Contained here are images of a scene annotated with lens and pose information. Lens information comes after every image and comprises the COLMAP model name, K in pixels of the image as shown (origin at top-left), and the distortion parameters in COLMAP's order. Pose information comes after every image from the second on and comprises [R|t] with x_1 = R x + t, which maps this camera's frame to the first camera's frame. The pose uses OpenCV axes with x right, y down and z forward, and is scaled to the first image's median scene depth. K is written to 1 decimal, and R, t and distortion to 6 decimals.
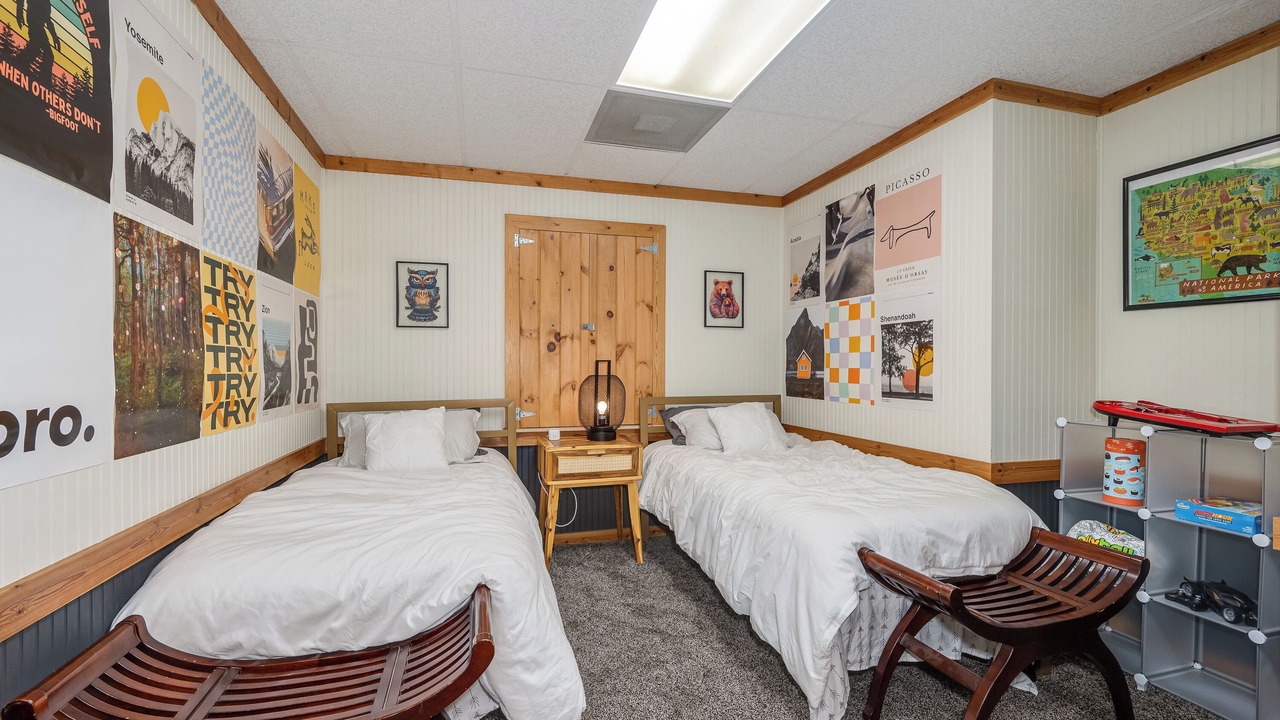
lens RADIAL K [[573.1, 0, 633.4], [0, 573.1, 370.5], [0, 0, 1]] dist [-0.001111, -0.000157]
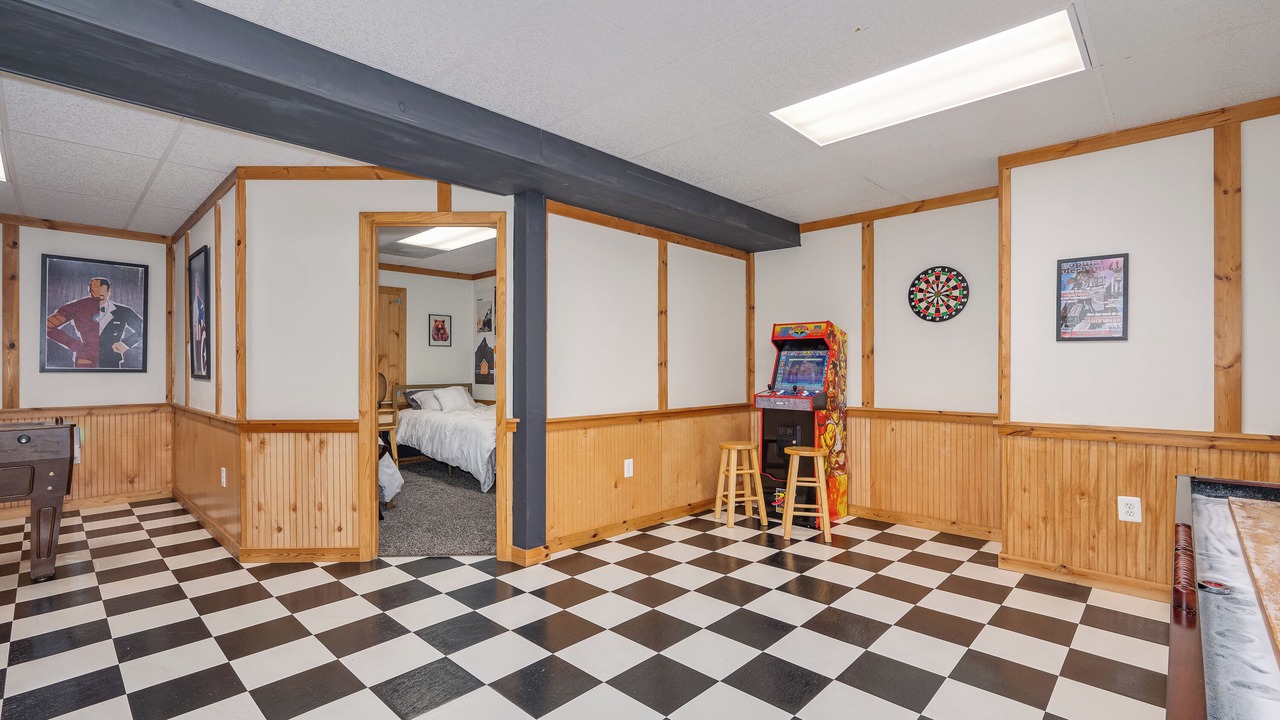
lens RADIAL K [[573.1, 0, 630.3], [0, 573.1, 369.1], [0, 0, 1]] dist [-0.001111, -0.000157]
pose [[0.870121, -0.002855, 0.492829, -0.219323], [0.004333, 0.999989, -0.001858, 0.003418], [-0.492818, 0.003752, 0.870124, -0.900163]]
